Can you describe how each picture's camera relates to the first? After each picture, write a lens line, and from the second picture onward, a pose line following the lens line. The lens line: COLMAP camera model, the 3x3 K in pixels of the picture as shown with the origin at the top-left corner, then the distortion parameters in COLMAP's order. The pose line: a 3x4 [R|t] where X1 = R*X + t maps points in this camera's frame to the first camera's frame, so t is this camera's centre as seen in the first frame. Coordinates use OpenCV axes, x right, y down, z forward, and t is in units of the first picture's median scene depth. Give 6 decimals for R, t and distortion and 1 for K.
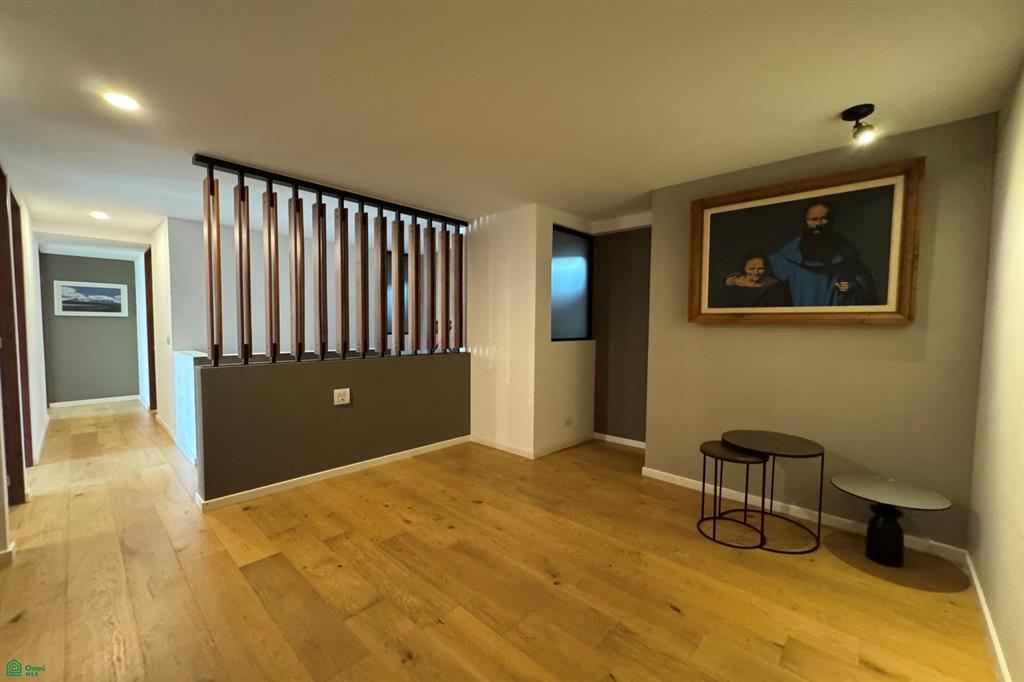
lens RADIAL K [[407.2, 0, 513.4], [0, 407.2, 347.8], [0, 0, 1]] dist [-0.002011, -0.000093]
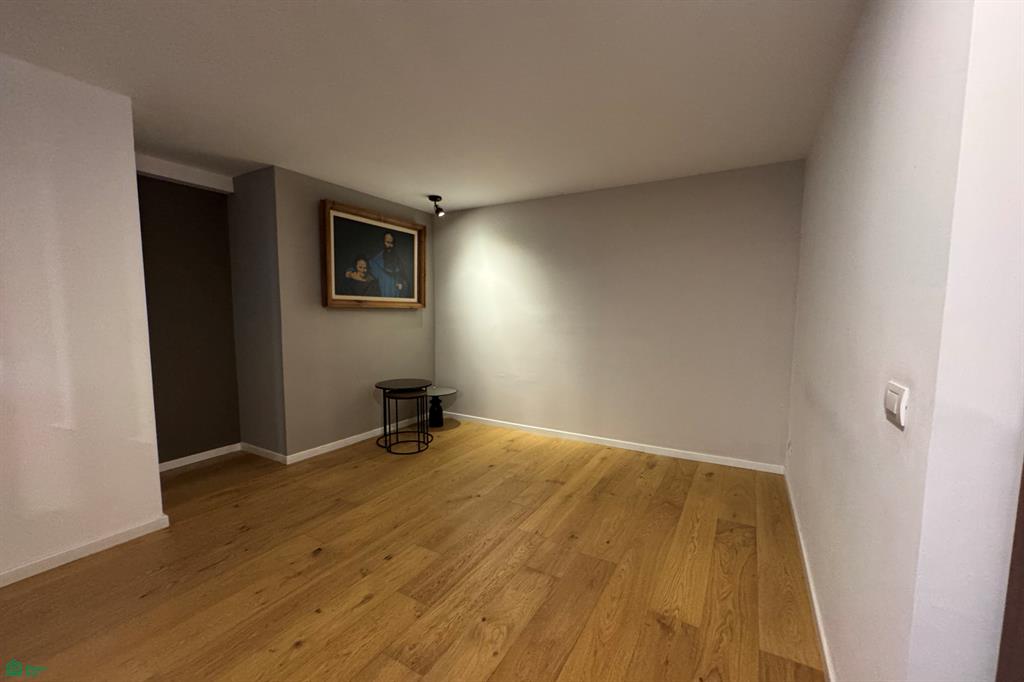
lens RADIAL K [[407.2, 0, 513.4], [0, 407.2, 347.8], [0, 0, 1]] dist [-0.002011, -0.000093]
pose [[-0.218626, -0.093808, 0.971289, -0.941435], [0.051155, 0.992898, 0.107410, -0.051856], [-0.974467, 0.073169, -0.212275, 0.878915]]
